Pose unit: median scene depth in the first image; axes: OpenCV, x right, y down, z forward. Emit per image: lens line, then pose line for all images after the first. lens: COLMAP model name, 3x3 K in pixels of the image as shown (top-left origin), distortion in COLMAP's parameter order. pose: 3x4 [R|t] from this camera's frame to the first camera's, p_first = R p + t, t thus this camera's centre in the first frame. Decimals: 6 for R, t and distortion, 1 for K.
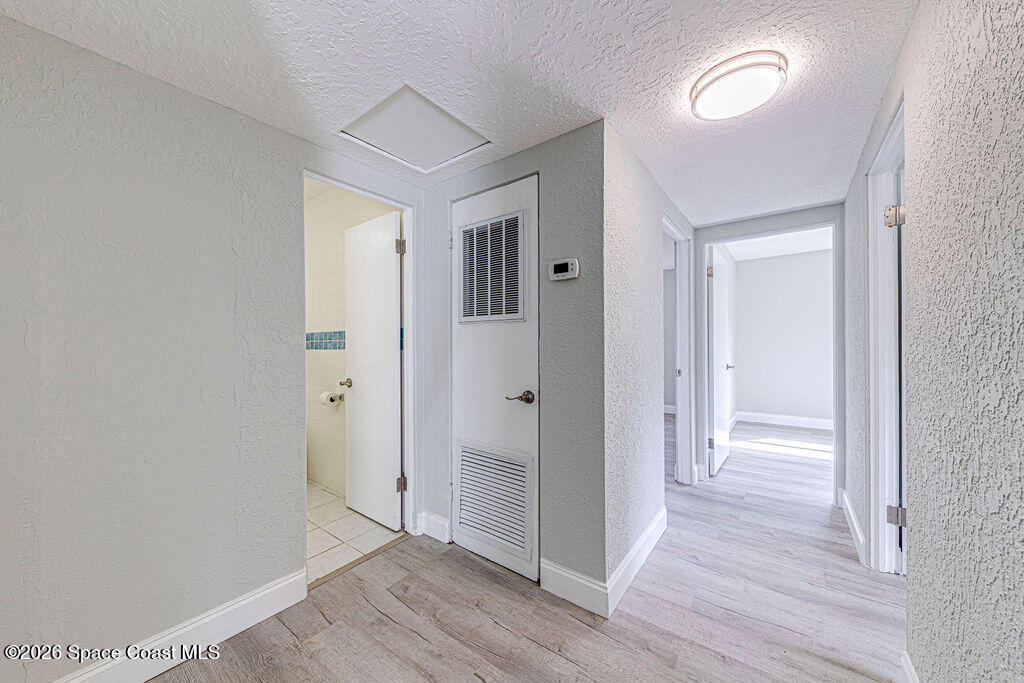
lens RADIAL K [[357.3, 0, 513.3], [0, 357.3, 344.5], [0, 0, 1]] dist [-0.000996, -0.000802]
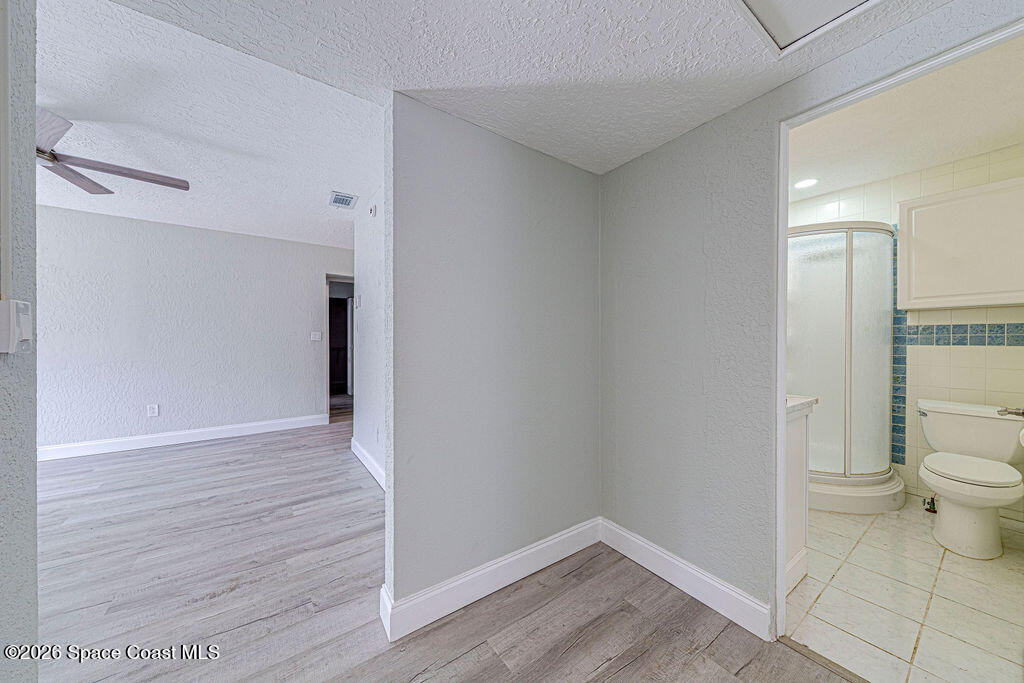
lens RADIAL K [[357.3, 0, 520.4], [0, 357.3, 344.3], [0, 0, 1]] dist [-0.000996, -0.000802]
pose [[-0.292975, 0.015222, -0.955999, 0.364667], [0.000983, 0.999878, 0.015619, -0.000292], [0.956120, 0.003637, -0.292954, 0.664193]]
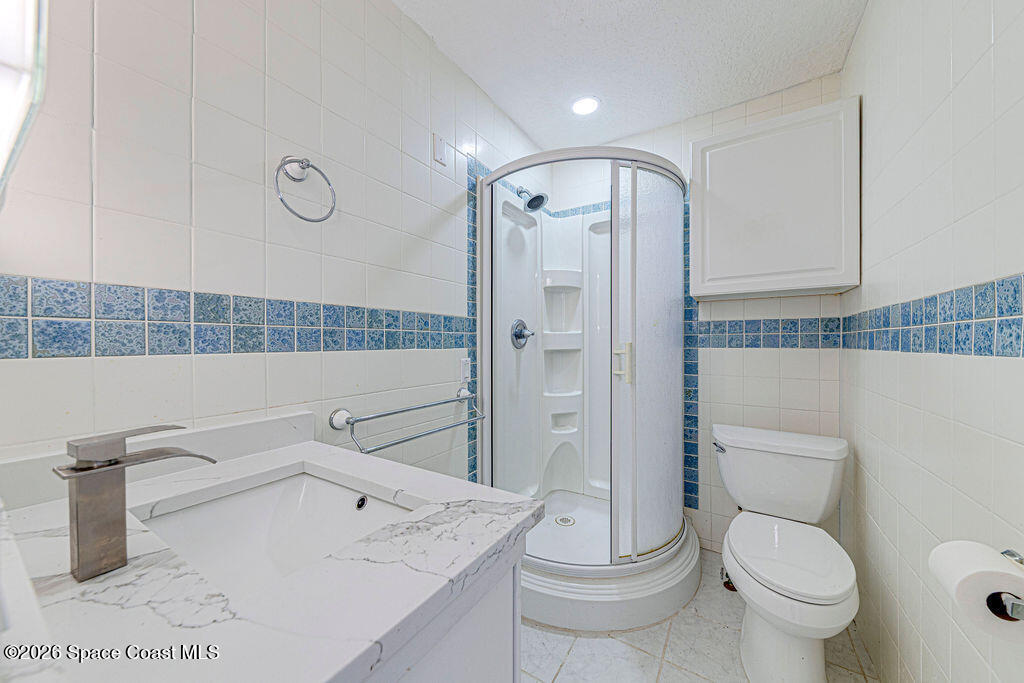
lens RADIAL K [[357.3, 0, 522.5], [0, 357.3, 345.8], [0, 0, 1]] dist [-0.000996, -0.000802]
pose [[0.099249, 0.013762, -0.994967, -0.543512], [-0.000568, 0.999905, 0.013774, 0.008260], [0.995062, -0.000802, 0.099248, 1.149003]]
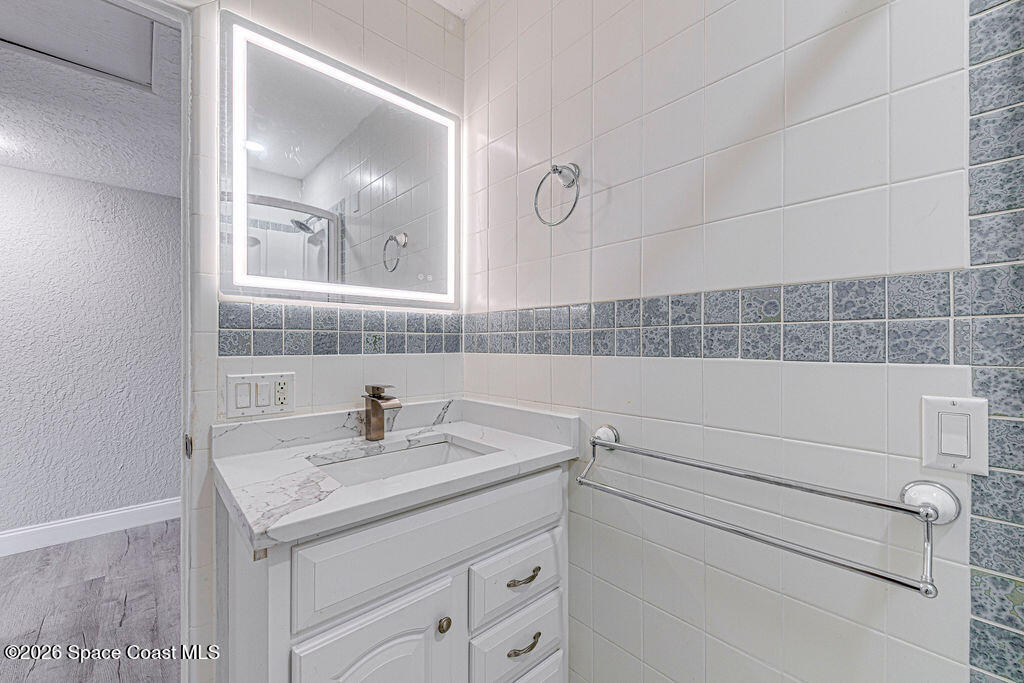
lens RADIAL K [[405.4, 0, 512.2], [0, 405.4, 344.9], [0, 0, 1]] dist [0.002510, 0.000109]
pose [[-0.980308, 0.003579, 0.197444, -1.043517], [0.004028, 0.999990, 0.001873, 0.008190], [-0.197436, 0.002632, -0.980312, 1.427505]]
